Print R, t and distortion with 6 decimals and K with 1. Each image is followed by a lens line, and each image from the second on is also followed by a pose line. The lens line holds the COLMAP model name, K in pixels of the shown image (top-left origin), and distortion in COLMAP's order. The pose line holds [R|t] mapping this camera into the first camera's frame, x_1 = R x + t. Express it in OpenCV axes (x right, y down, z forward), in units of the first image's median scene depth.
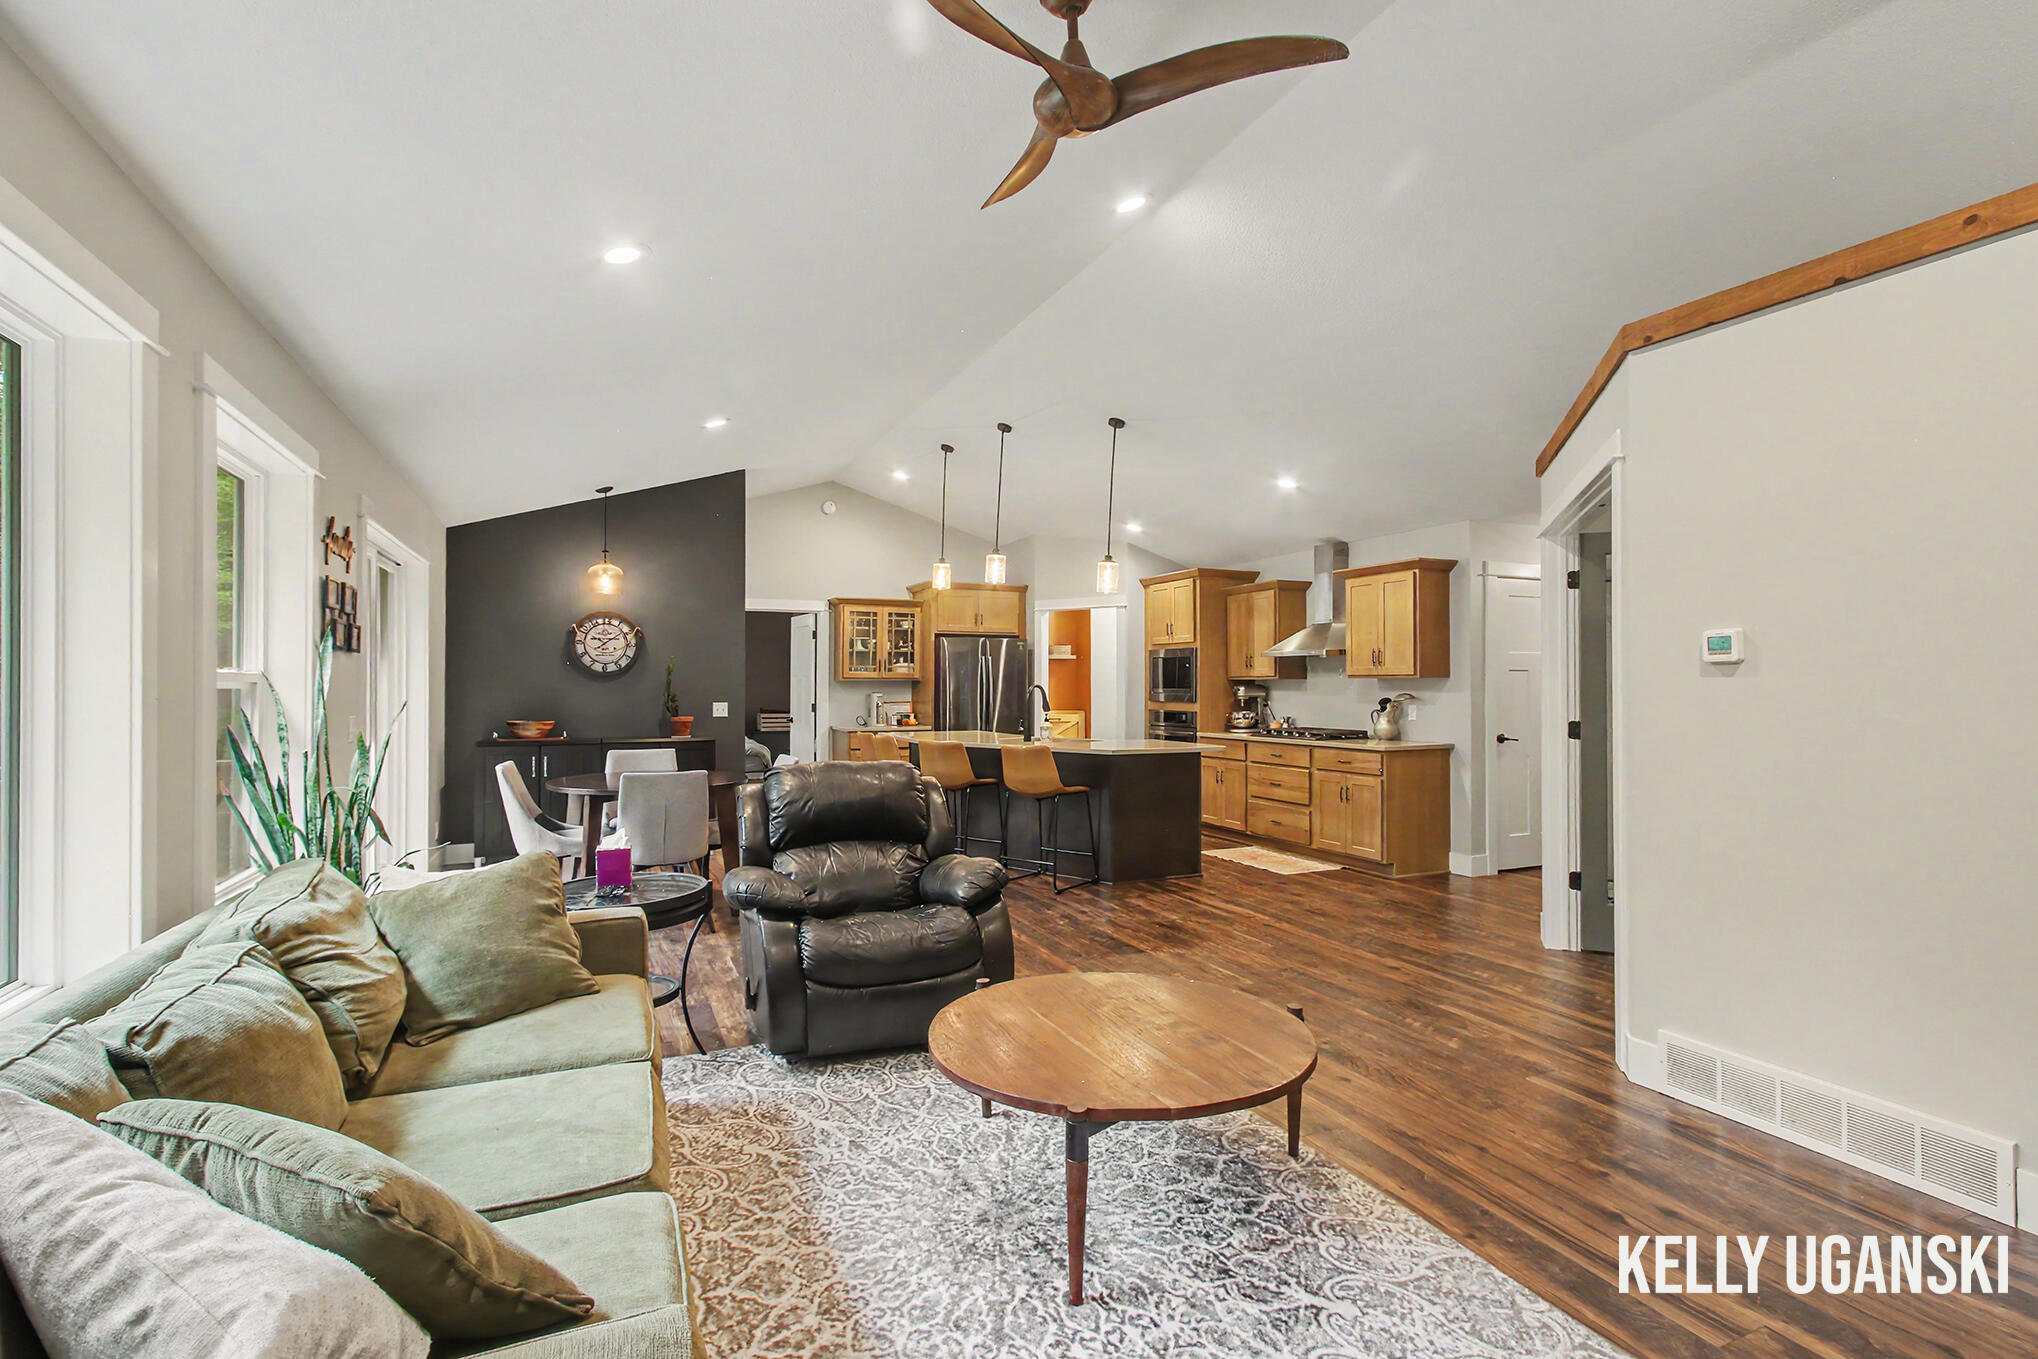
lens RADIAL K [[950.8, 0, 1023.3], [0, 950.8, 649.2], [0, 0, 1]] dist [0.010283, 0.002307]
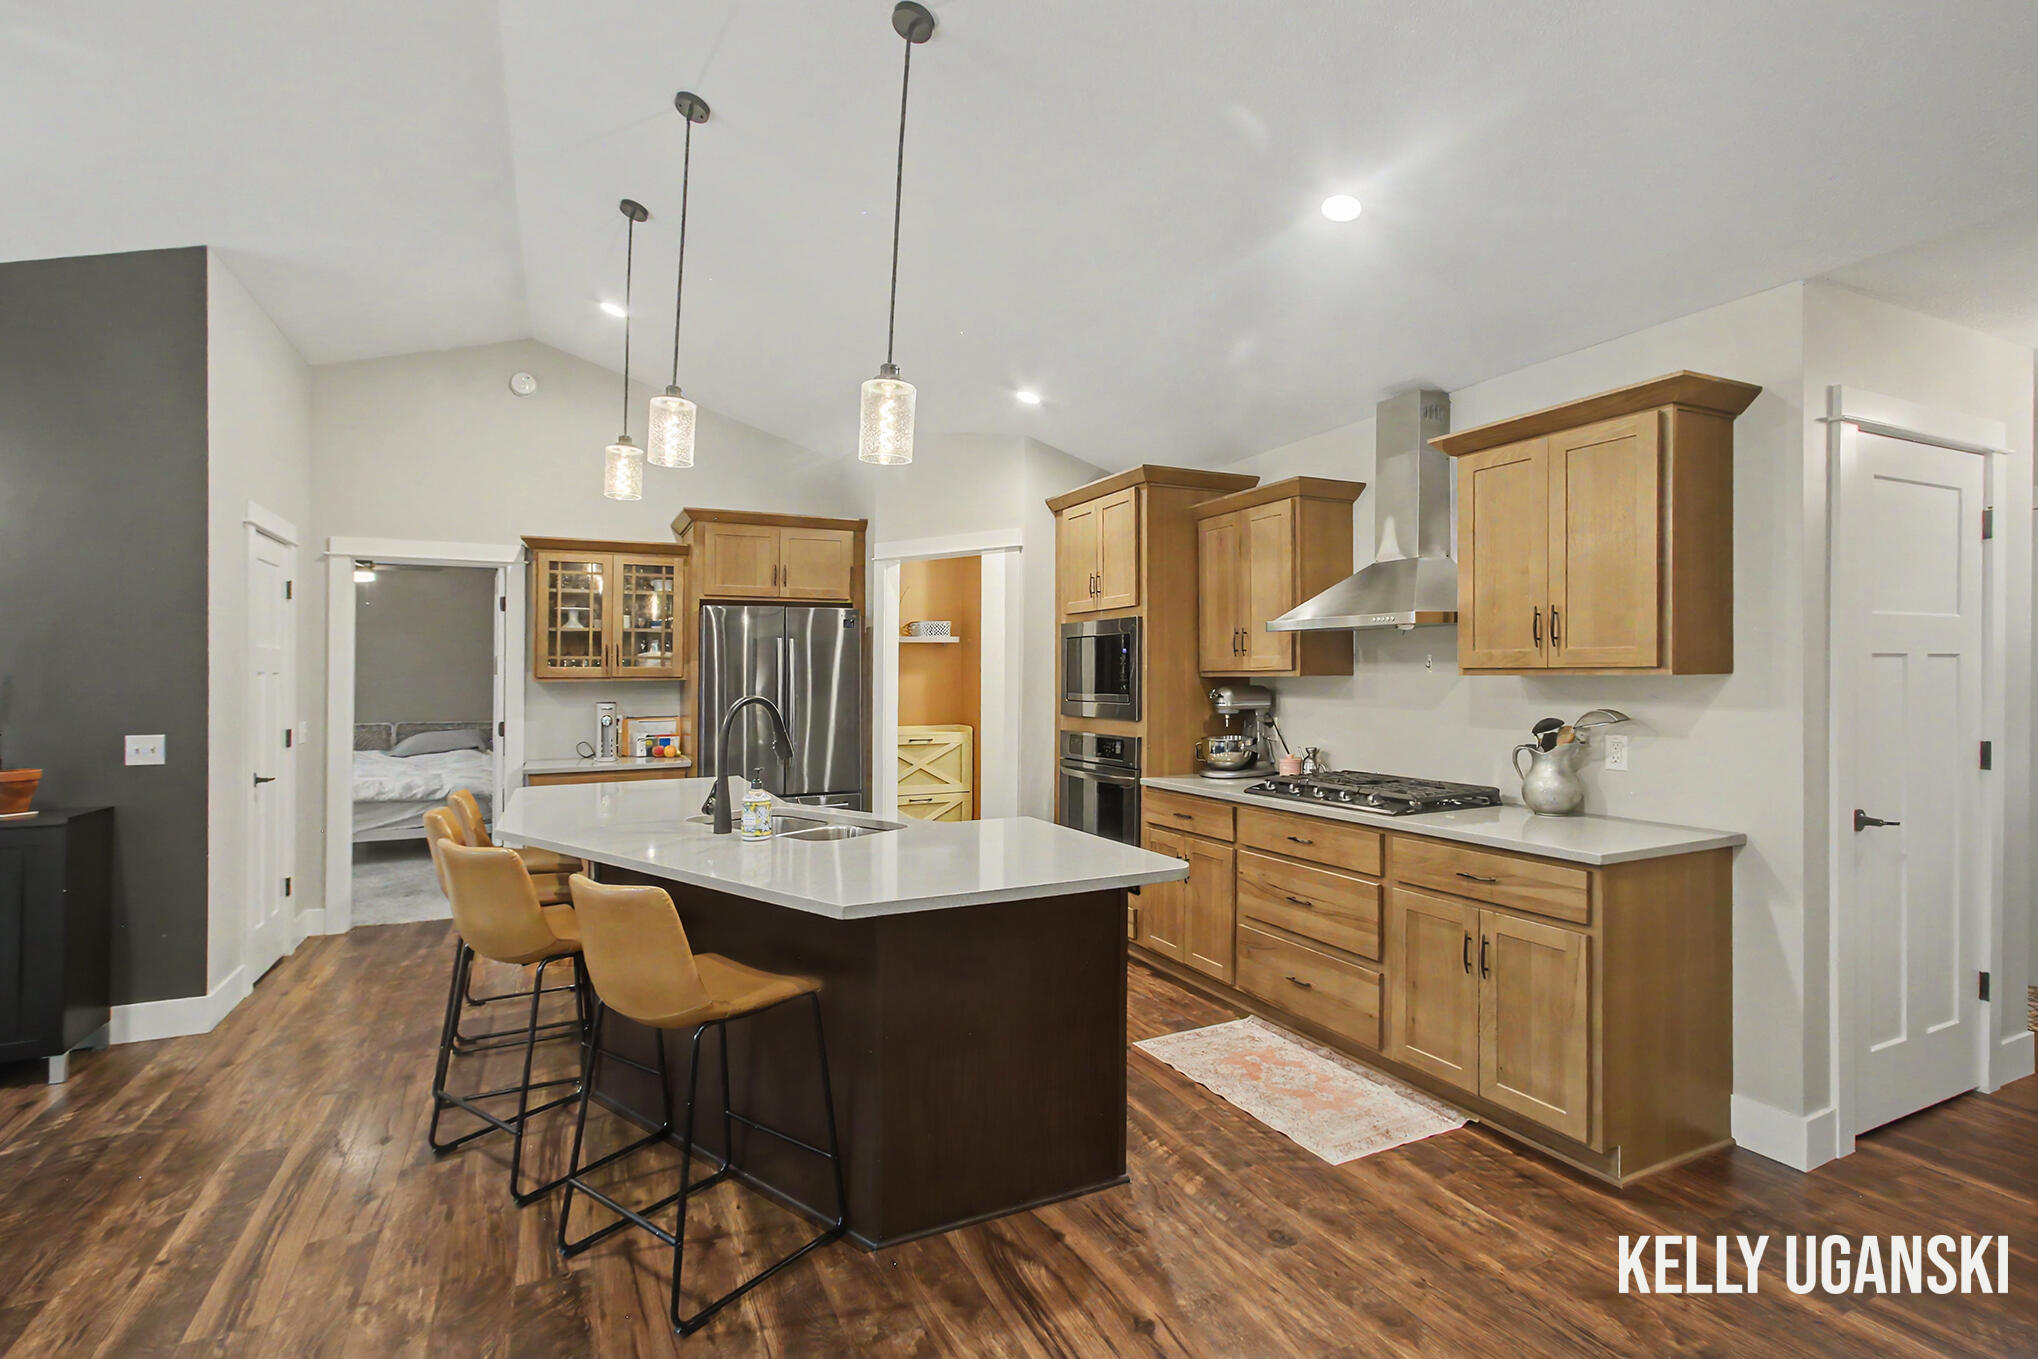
lens RADIAL K [[950.8, 0, 1007.9], [0, 950.8, 672.0], [0, 0, 1]] dist [0.010283, 0.002307]
pose [[0.999968, -0.007851, 0.001812, 0.106788], [0.007784, 0.999386, 0.034159, 0.010428], [-0.002079, -0.034143, 0.999415, 0.469449]]
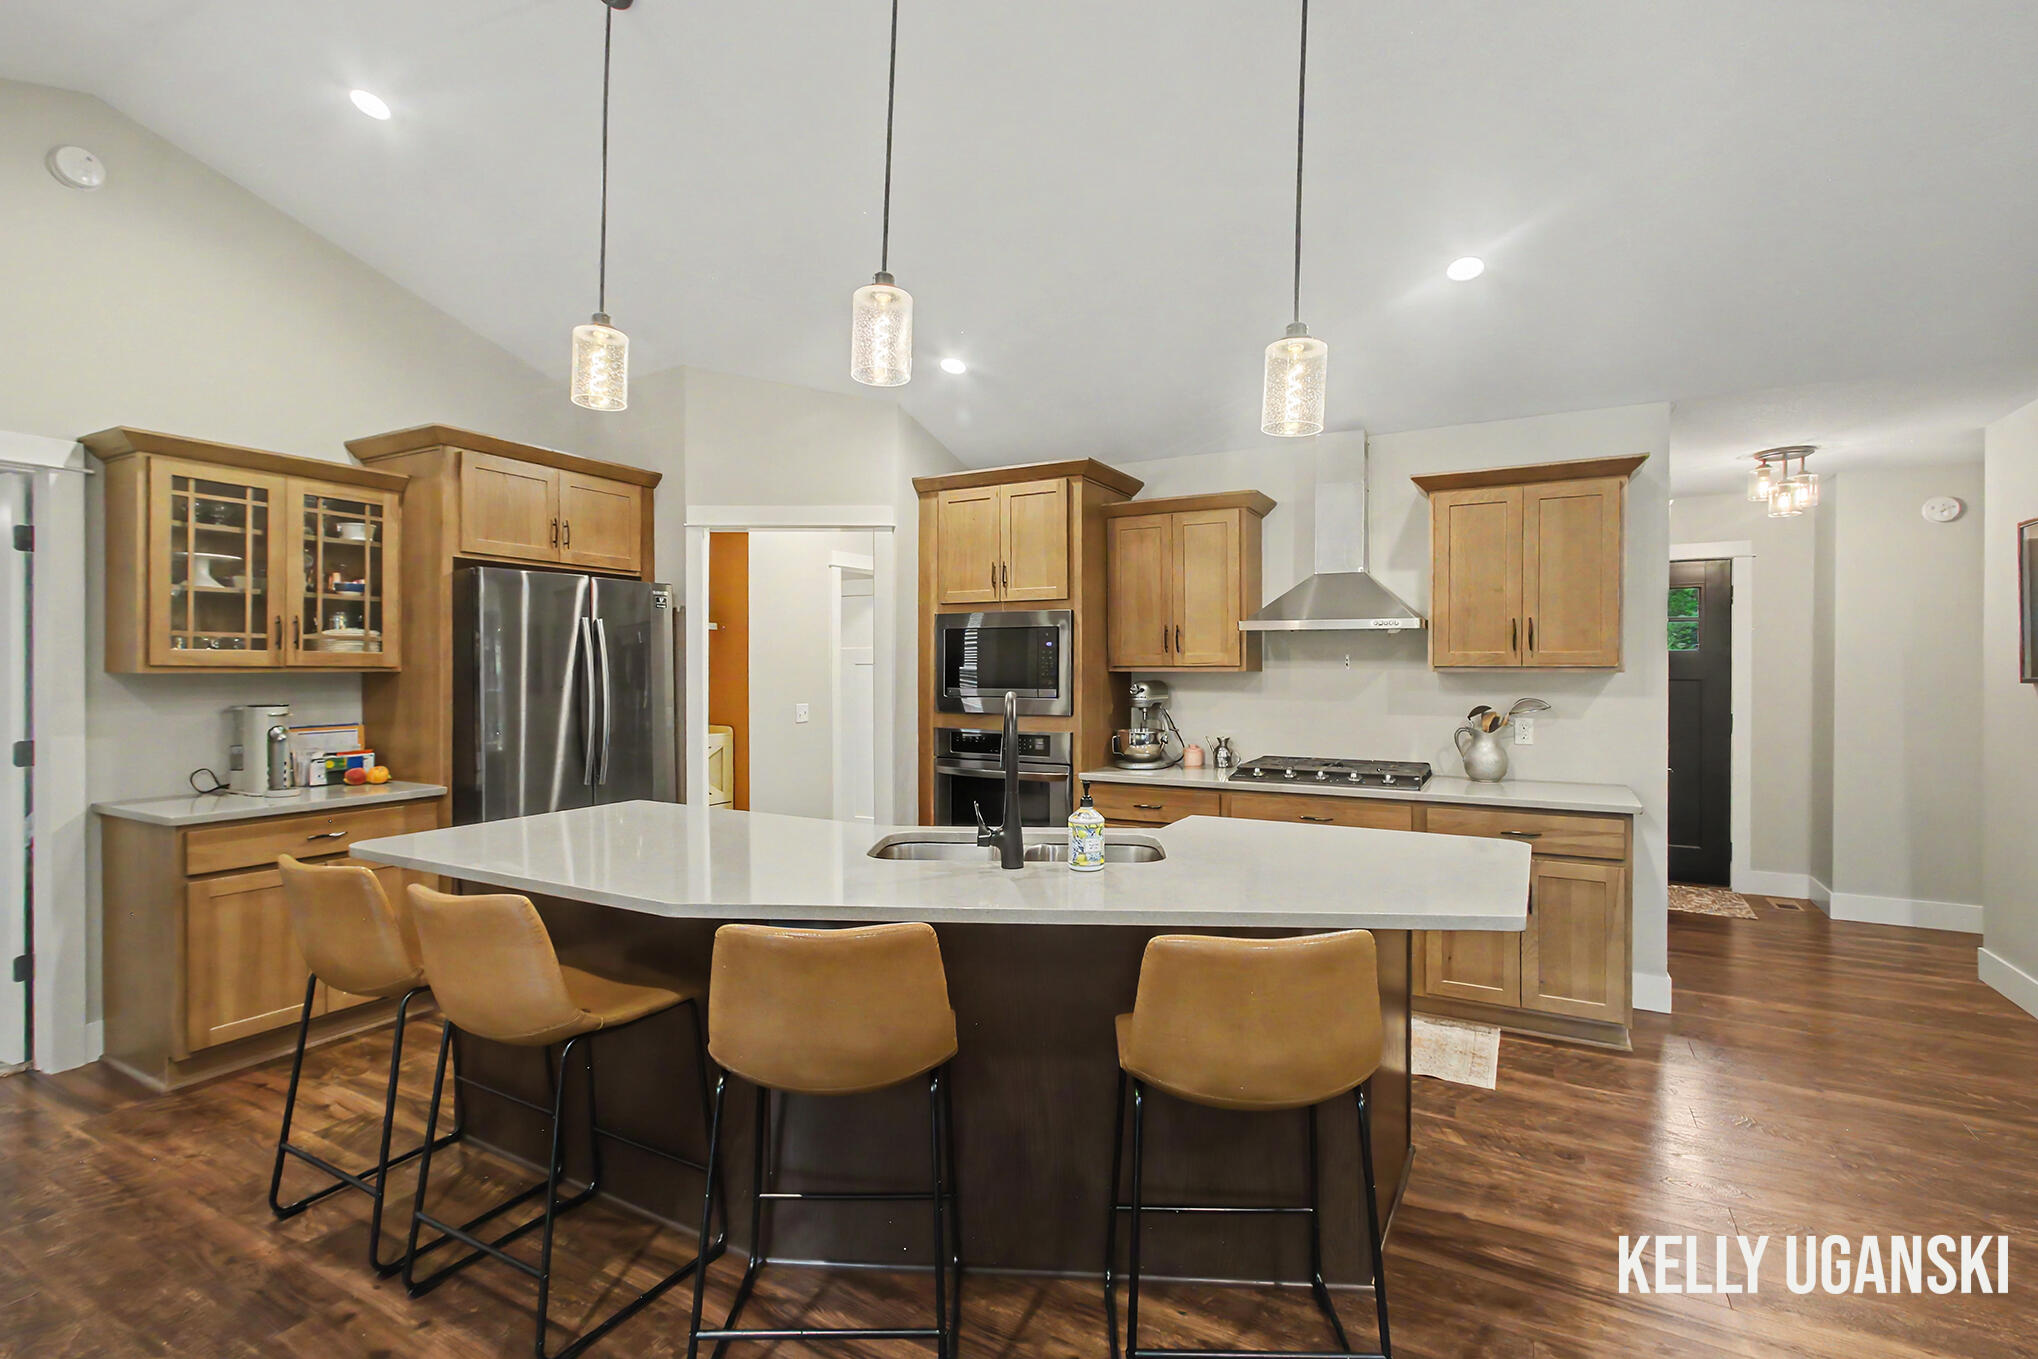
lens RADIAL K [[950.8, 0, 1002.8], [0, 950.8, 670.4], [0, 0, 1]] dist [0.010283, 0.002307]
pose [[0.815411, -0.000069, 0.578882, -0.154364], [-0.022039, 0.999271, 0.031163, 0.015673], [-0.578463, -0.038169, 0.814815, 0.593657]]
